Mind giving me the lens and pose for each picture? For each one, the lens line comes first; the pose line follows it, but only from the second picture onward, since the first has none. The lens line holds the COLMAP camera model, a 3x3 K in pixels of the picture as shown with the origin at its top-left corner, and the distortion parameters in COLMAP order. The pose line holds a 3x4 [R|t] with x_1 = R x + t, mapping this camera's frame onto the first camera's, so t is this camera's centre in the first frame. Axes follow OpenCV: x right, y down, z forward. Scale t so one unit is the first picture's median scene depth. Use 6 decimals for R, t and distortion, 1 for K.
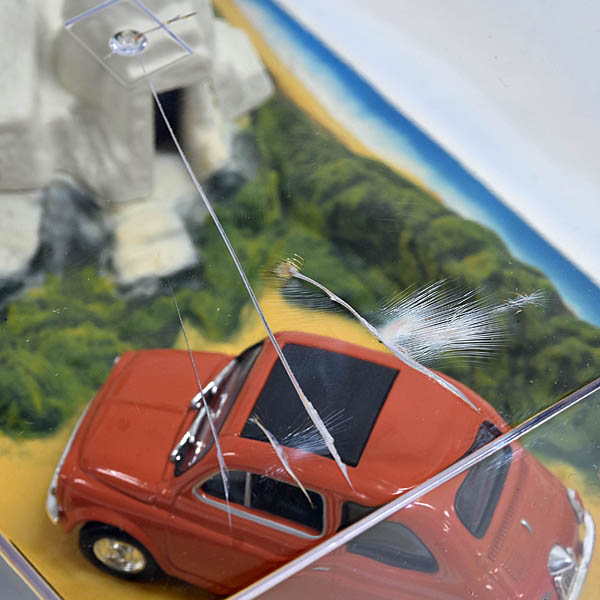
lens RADIAL K [[2545.5, 0, 300.0], [0, 2545.5, 300.0], [0, 0, 1]] dist [0.257984, -0.068797]
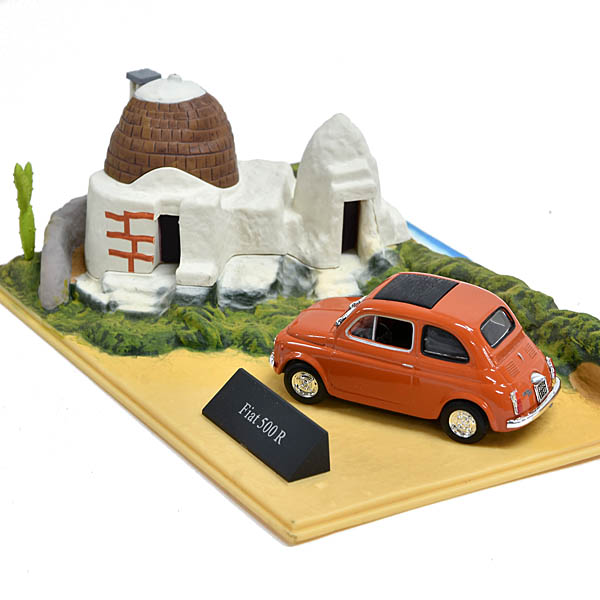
lens RADIAL K [[2545.5, 0, 300.0], [0, 2545.5, 300.0], [0, 0, 1]] dist [0.257984, -0.068797]
pose [[0.993040, 0.046699, -0.108126, 0.115147], [-0.086467, 0.912404, -0.400054, 0.729901], [0.079973, 0.406619, 0.910091, -0.668698]]
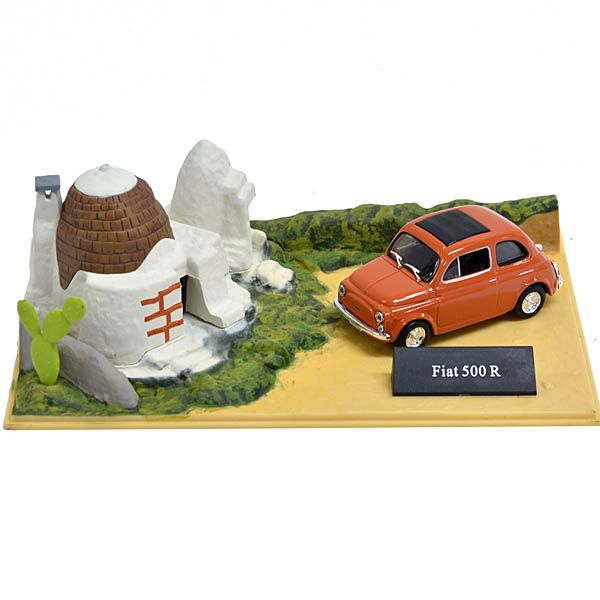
lens RADIAL K [[2545.5, 0, 300.0], [0, 2545.5, 300.0], [0, 0, 1]] dist [0.257984, -0.068797]
pose [[0.604466, -0.393416, 0.692708, -1.542536], [0.594844, 0.801291, -0.063984, 0.145935], [-0.529888, 0.450729, 0.718374, -0.531935]]
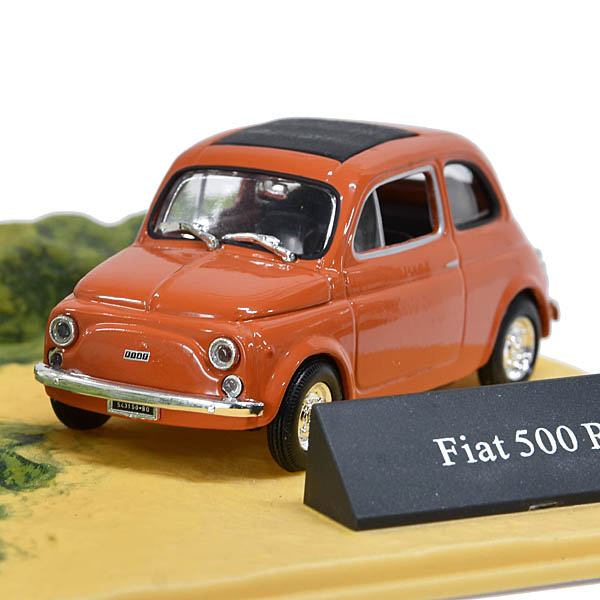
lens RADIAL K [[3622.4, 0, 300.0], [0, 3622.4, 300.0], [0, 0, 1]] dist [0.101294, 2.668157]
pose [[0.206129, -0.206712, 0.956442, -1.032231], [0.722106, 0.691755, -0.006120, 0.074884], [-0.660358, 0.691914, 0.291859, 0.601541]]
